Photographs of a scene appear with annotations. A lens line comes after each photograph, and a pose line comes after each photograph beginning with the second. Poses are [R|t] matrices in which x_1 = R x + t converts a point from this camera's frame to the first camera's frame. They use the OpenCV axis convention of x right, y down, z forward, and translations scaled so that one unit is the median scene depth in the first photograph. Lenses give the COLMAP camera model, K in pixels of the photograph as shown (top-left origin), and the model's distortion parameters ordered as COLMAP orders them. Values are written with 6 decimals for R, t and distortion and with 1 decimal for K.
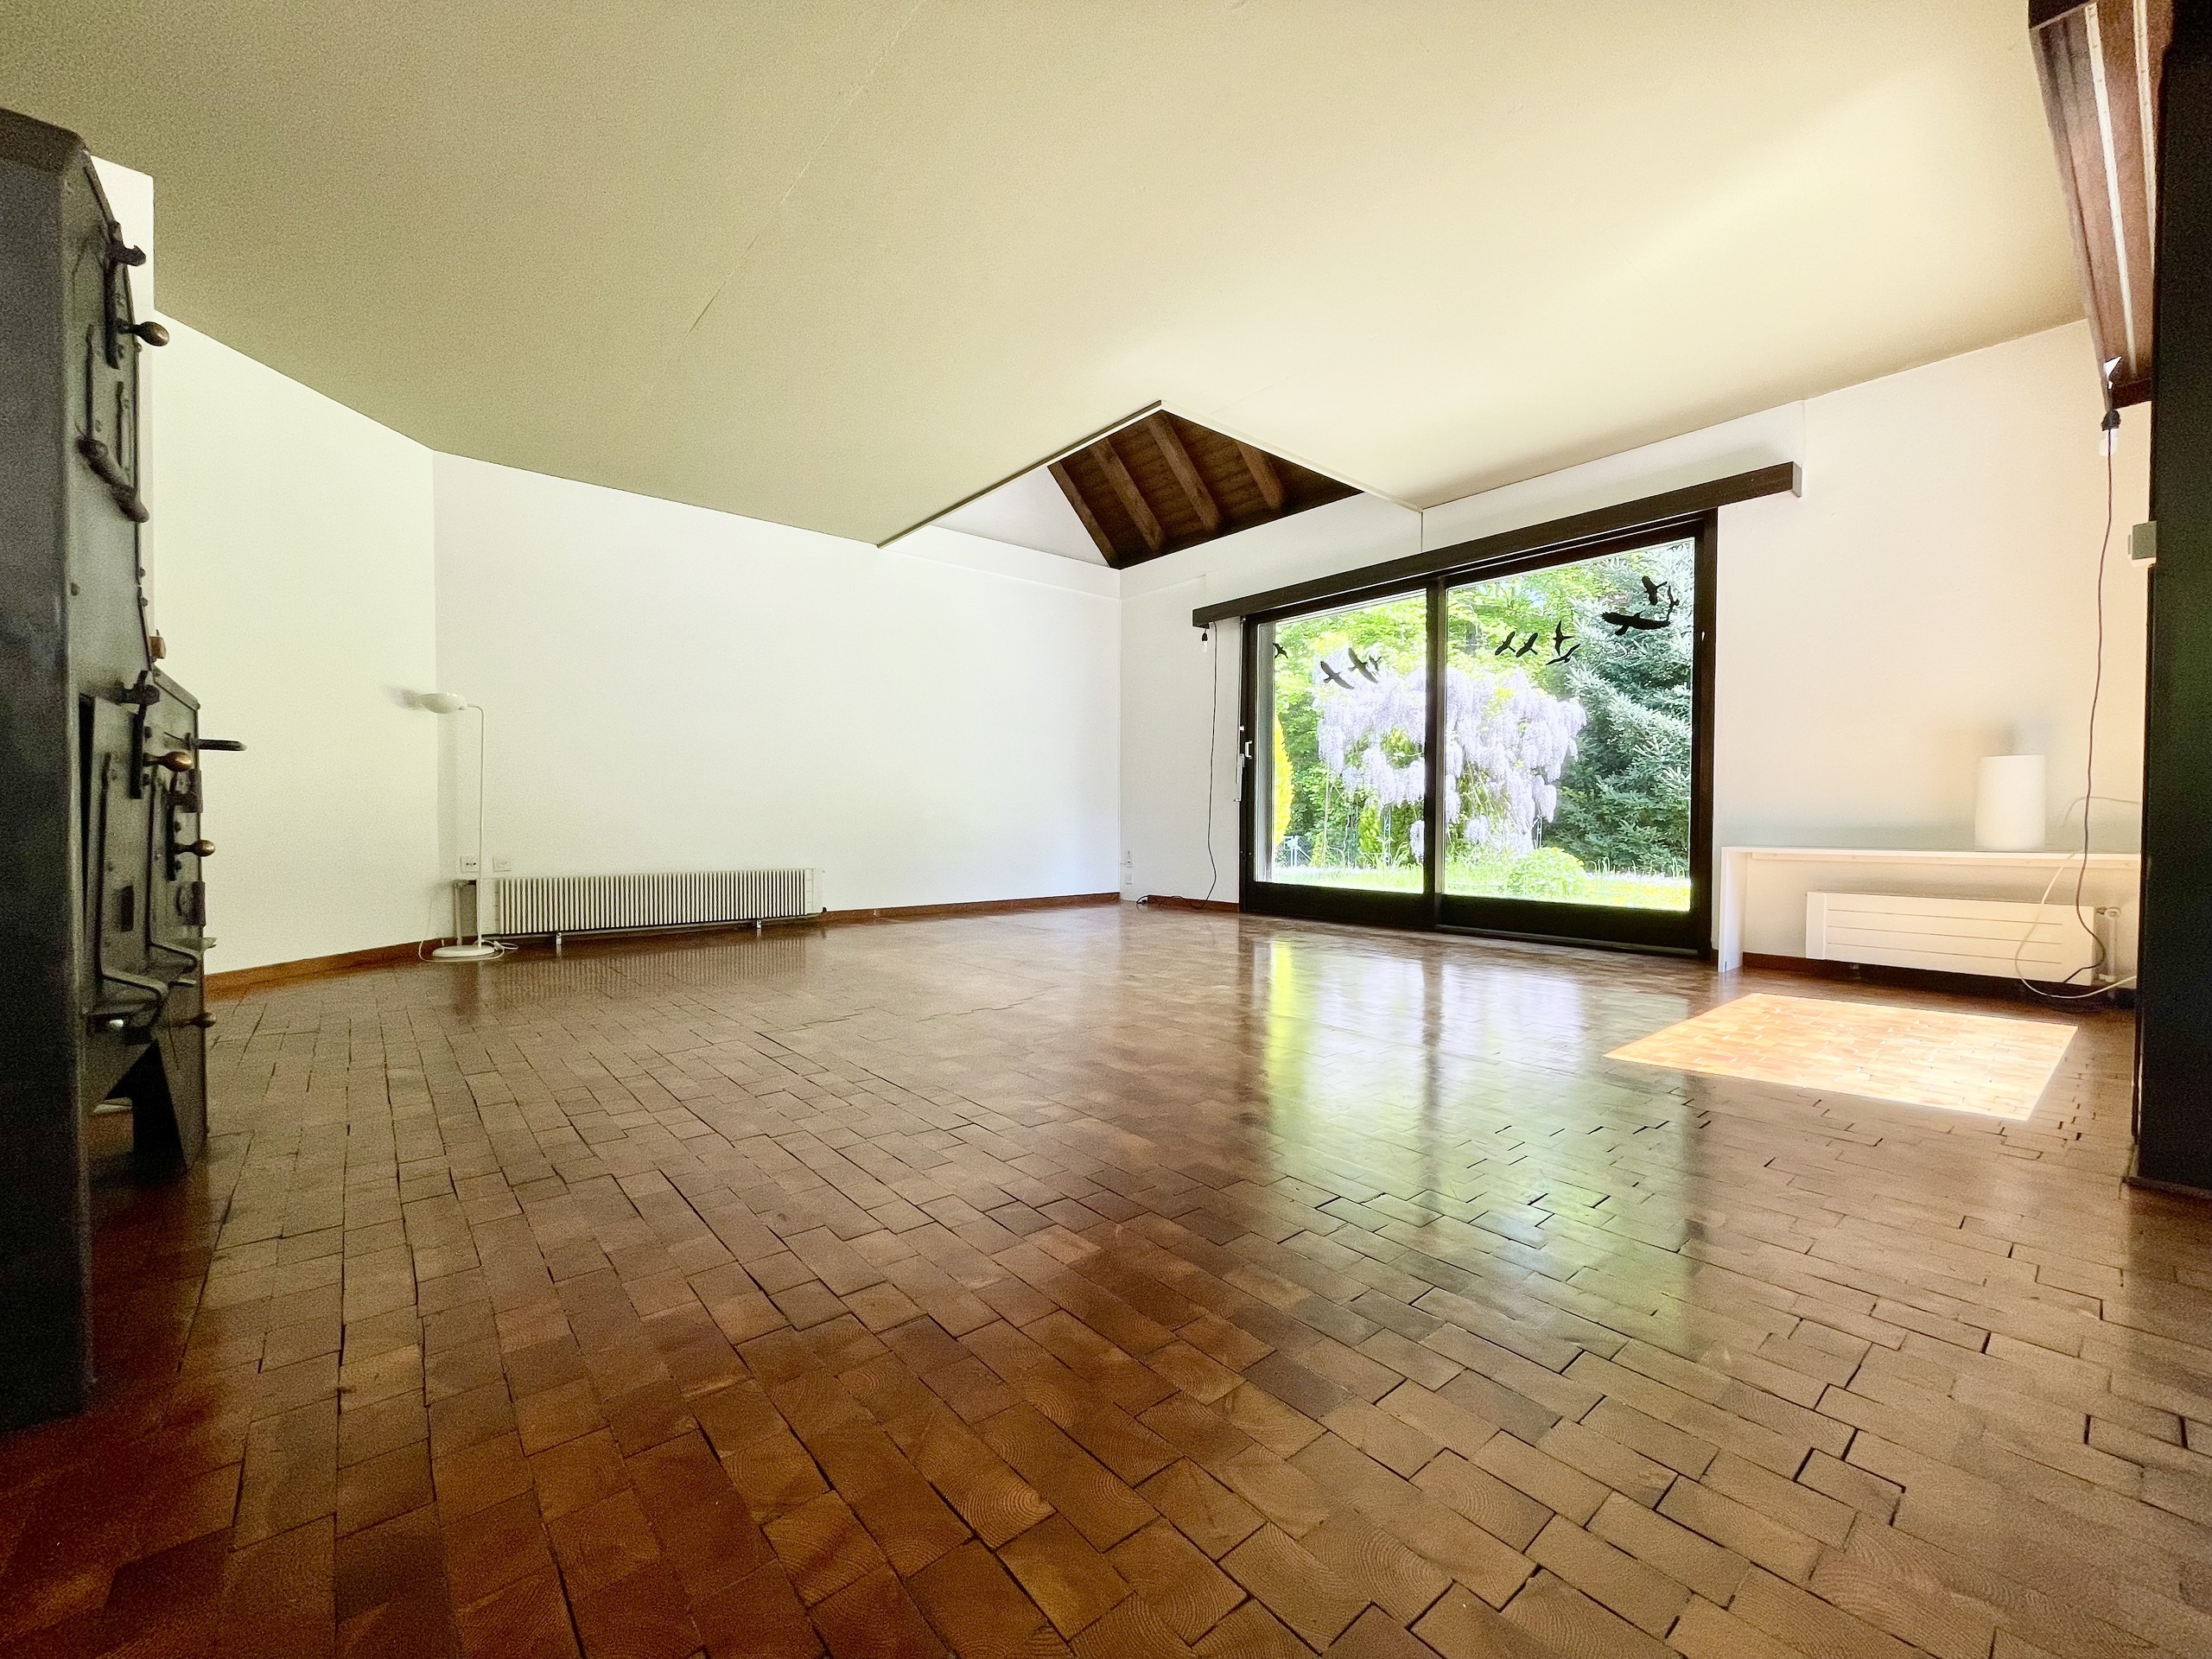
lens RADIAL K [[889.8, 0, 1084.9], [0, 889.8, 842.6], [0, 0, 1]] dist [-0.000479, -0.000145]
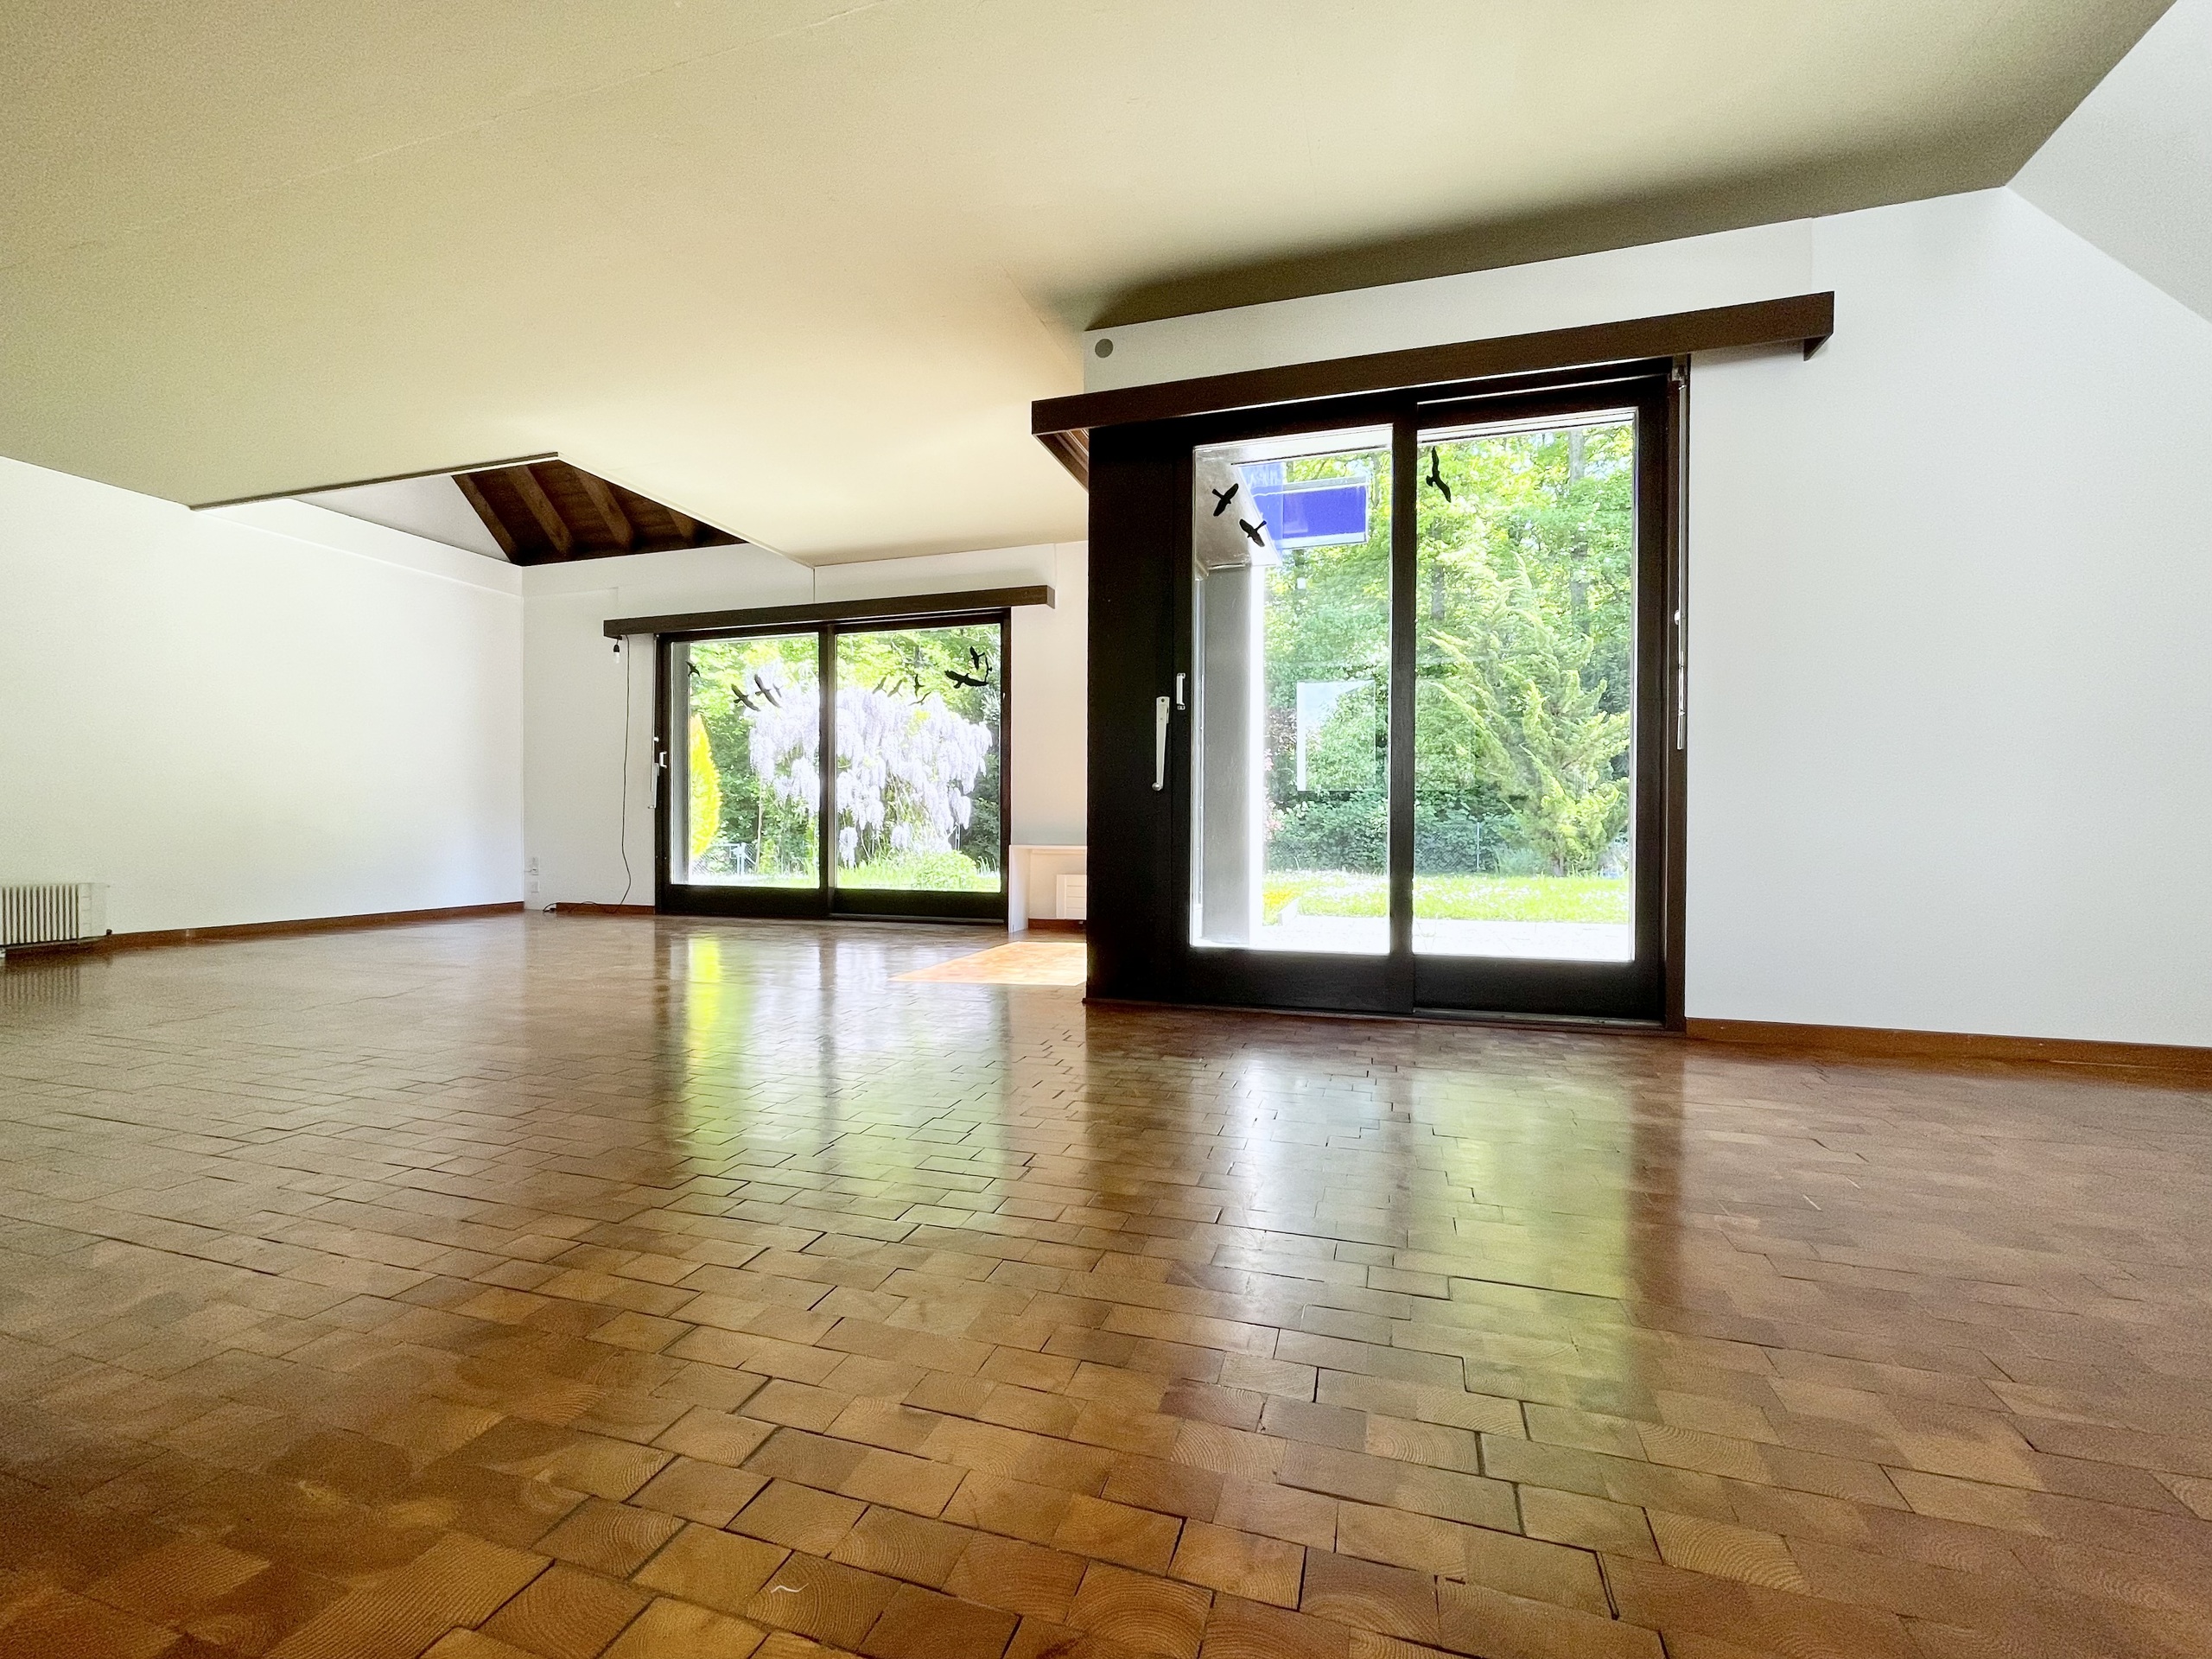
lens RADIAL K [[933.6, 0, 1098.8], [0, 933.6, 842.1], [0, 0, 1]] dist [-0.012465, 0.000069]
pose [[0.832954, -0.006061, 0.553310, 0.002246], [0.011215, 0.999920, -0.005930, 0.006073], [-0.553229, 0.011145, 0.832955, -0.206182]]
